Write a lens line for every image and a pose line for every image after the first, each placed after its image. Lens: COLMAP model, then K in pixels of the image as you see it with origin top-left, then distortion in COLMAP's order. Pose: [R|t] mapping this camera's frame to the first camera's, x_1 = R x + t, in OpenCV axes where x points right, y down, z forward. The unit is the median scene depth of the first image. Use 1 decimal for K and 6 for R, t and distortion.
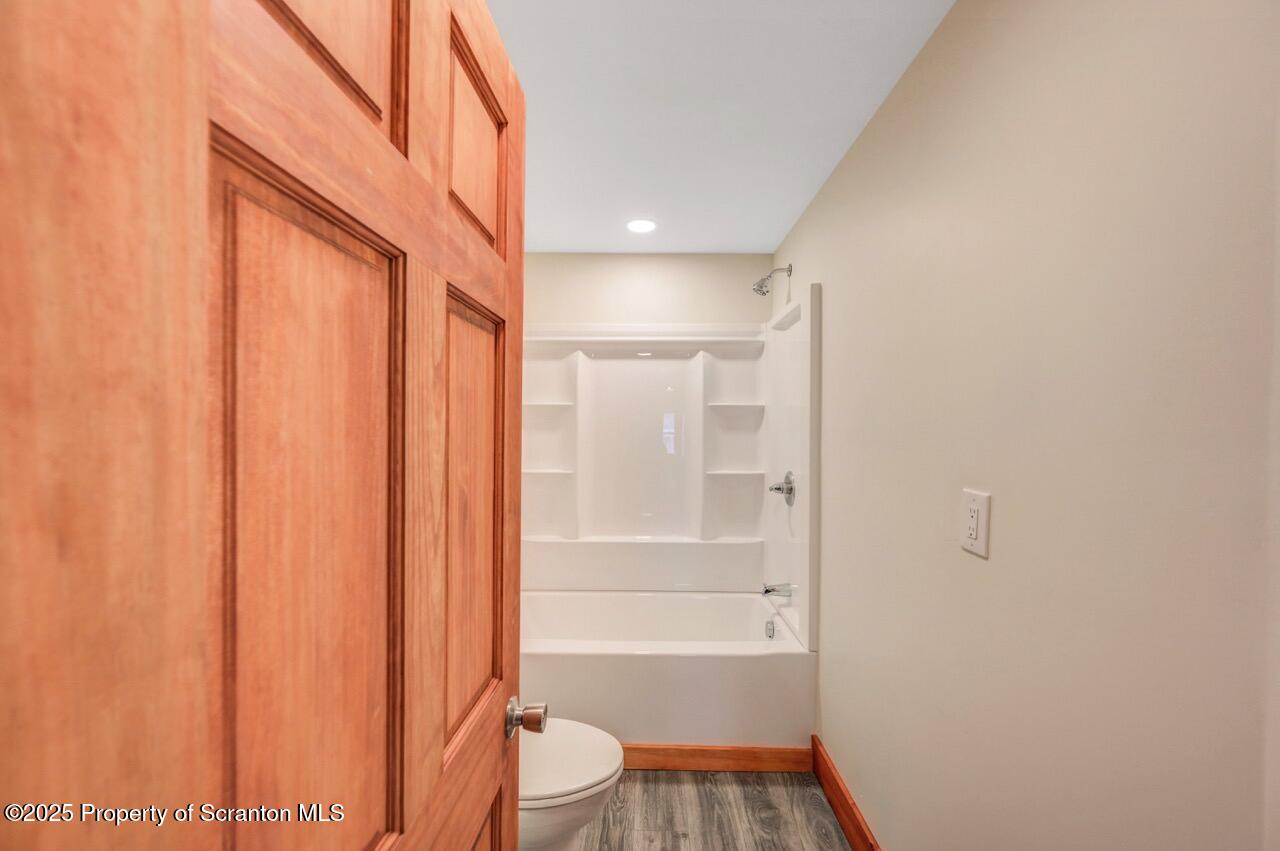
lens RADIAL K [[506.7, 0, 637.8], [0, 506.7, 424.8], [0, 0, 1]] dist [0.001358, -0.000051]
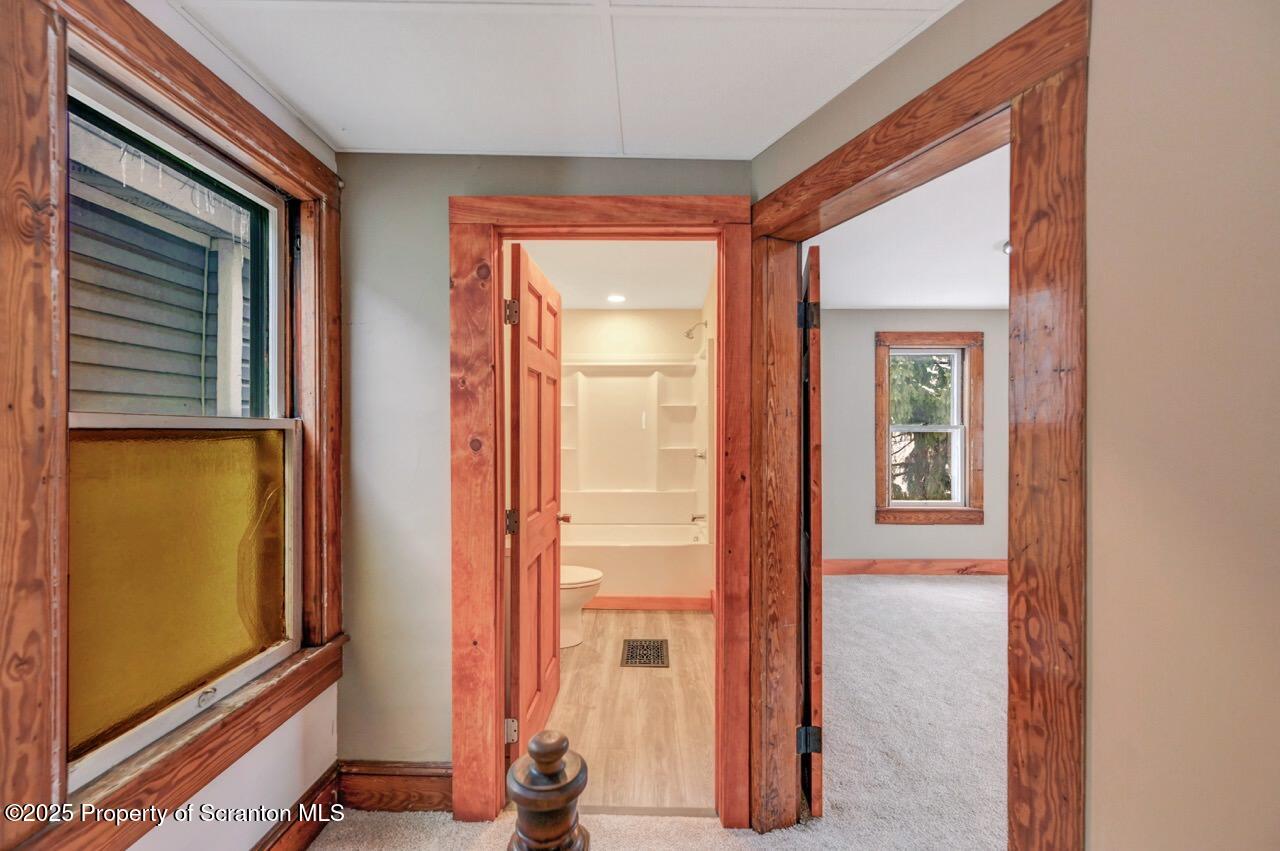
lens RADIAL K [[506.7, 0, 635.1], [0, 506.7, 428.6], [0, 0, 1]] dist [0.001358, -0.000051]
pose [[0.999991, -0.004293, -0.000208, 0.060484], [0.004295, 0.999927, 0.011311, 0.015141], [0.000159, -0.011312, 0.999936, -0.606825]]
